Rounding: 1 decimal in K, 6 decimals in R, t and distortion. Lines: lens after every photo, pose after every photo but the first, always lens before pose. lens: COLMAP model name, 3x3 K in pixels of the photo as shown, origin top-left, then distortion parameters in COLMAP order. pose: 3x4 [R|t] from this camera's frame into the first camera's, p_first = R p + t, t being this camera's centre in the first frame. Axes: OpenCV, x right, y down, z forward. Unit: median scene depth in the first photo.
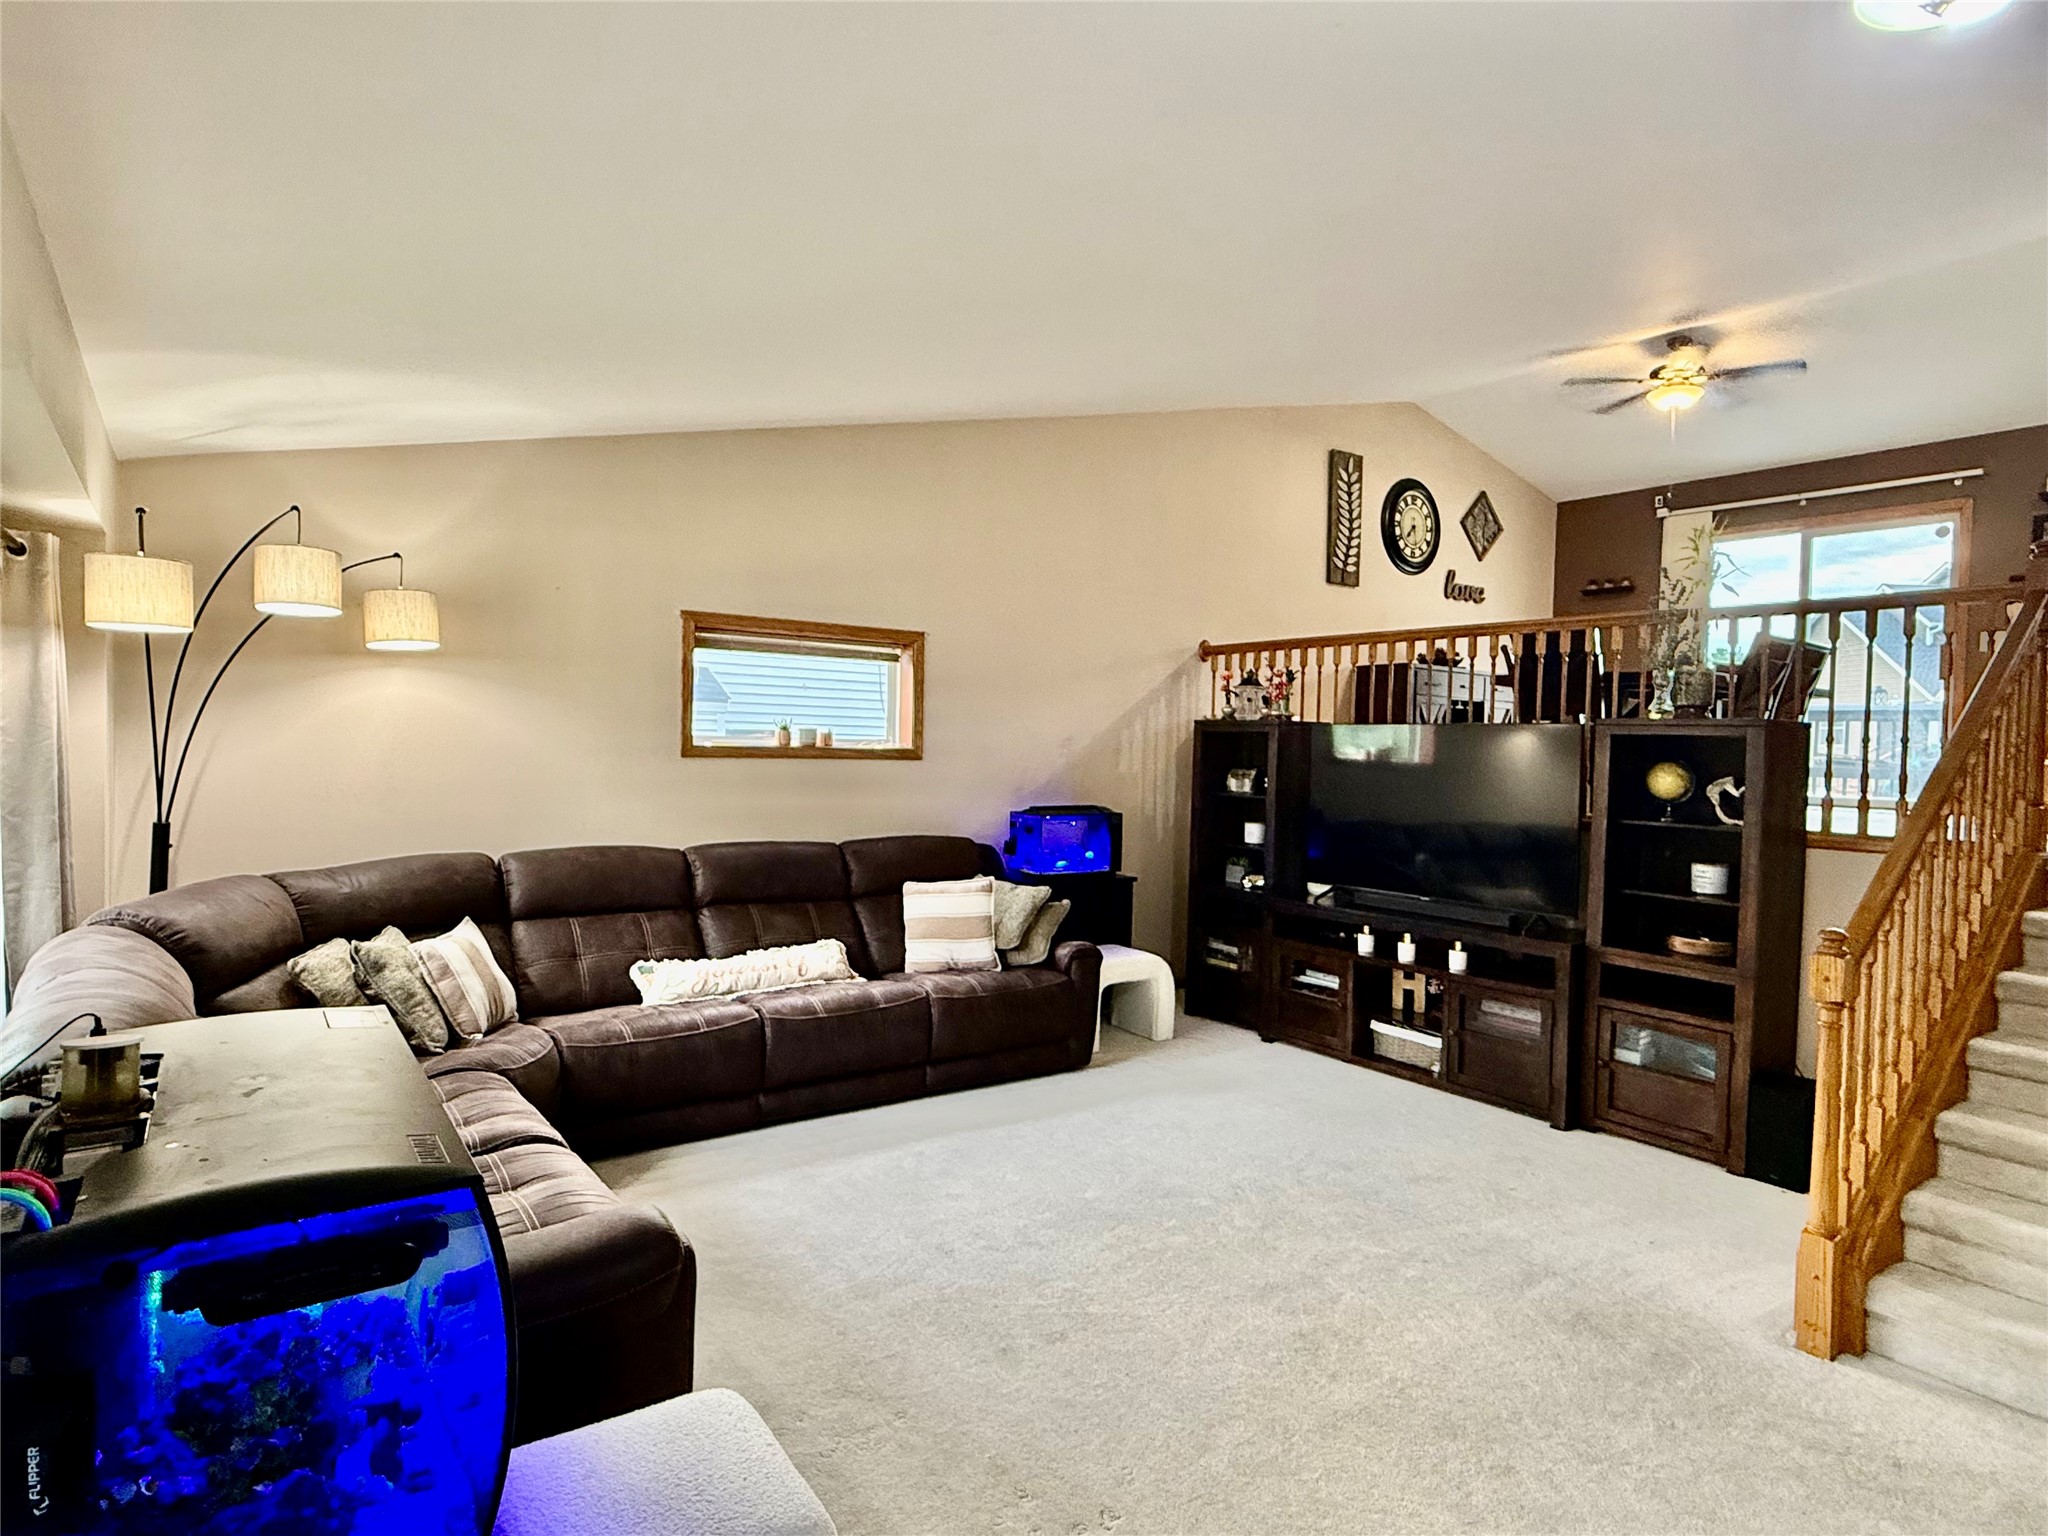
lens RADIAL K [[1127.3, 0, 1024.3], [0, 1127.3, 771.3], [0, 0, 1]] dist [0.001244, -0.000225]
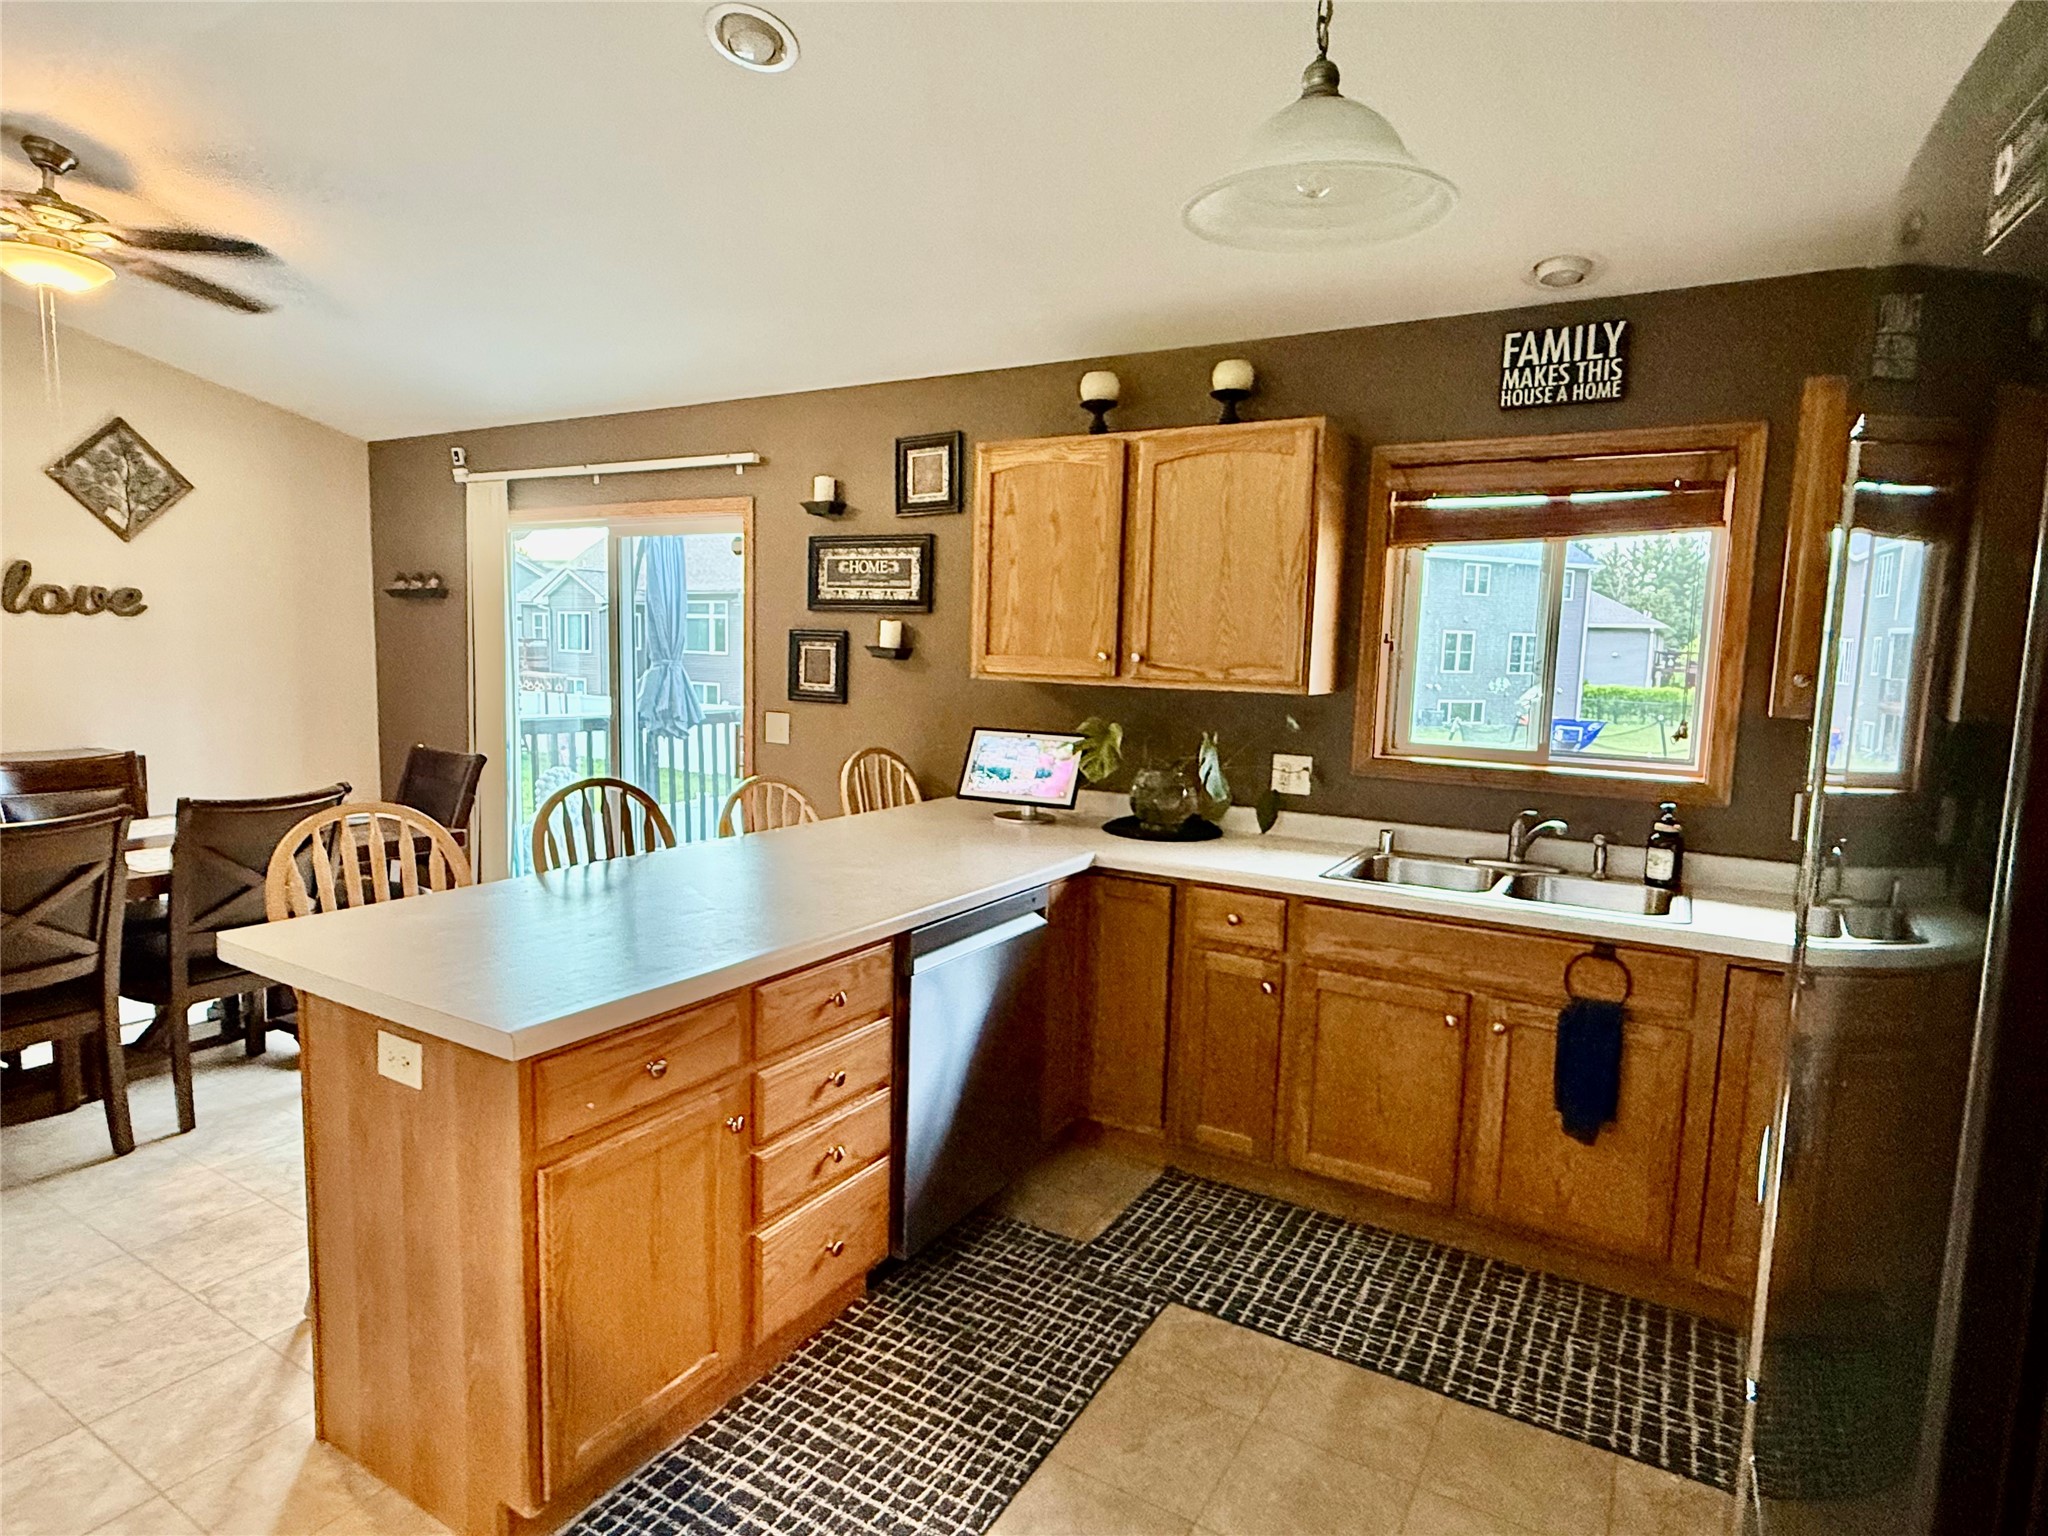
lens RADIAL K [[1127.3, 0, 1018.4], [0, 1127.3, 769.3], [0, 0, 1]] dist [0.001244, -0.000225]
pose [[0.918147, -0.046903, 0.393453, 0.628315], [0.008039, 0.994970, 0.099849, -0.133390], [-0.396157, -0.088513, 0.913906, 0.305273]]
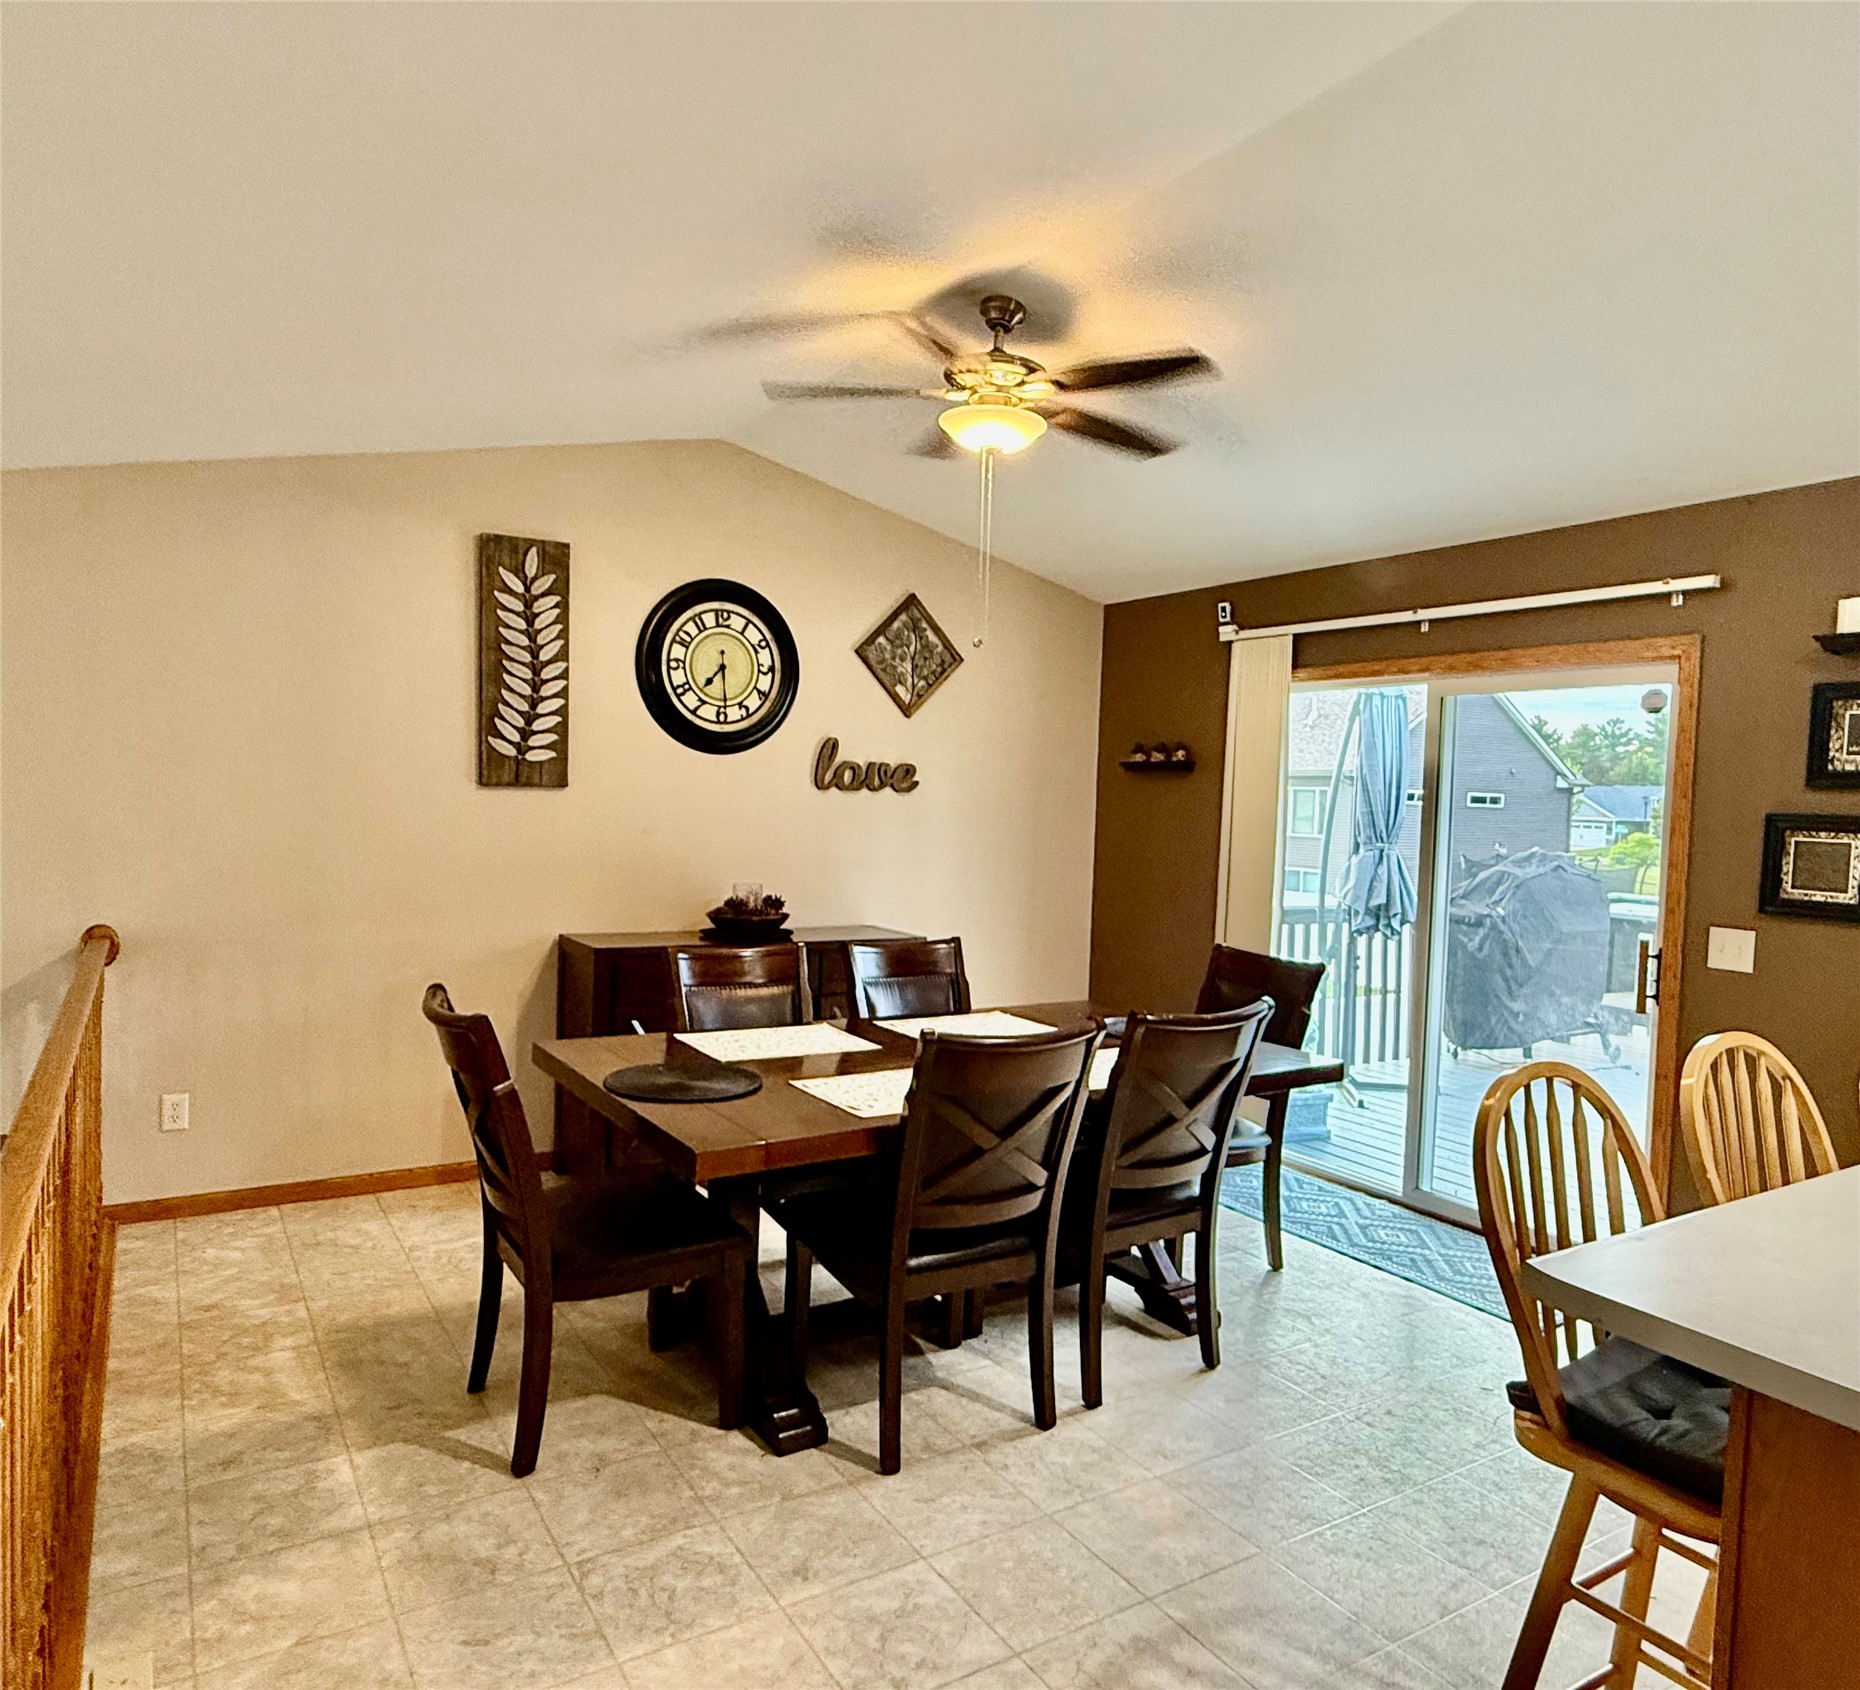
lens RADIAL K [[1235.8, 0, 916.1], [0, 1235.8, 846.9], [0, 0, 1]] dist [-0.001419, -0.003881]
pose [[0.997426, 0.010114, -0.070984, 0.482738], [-0.009204, 0.999872, 0.013125, -0.138408], [0.071108, -0.012437, 0.997391, 0.407195]]
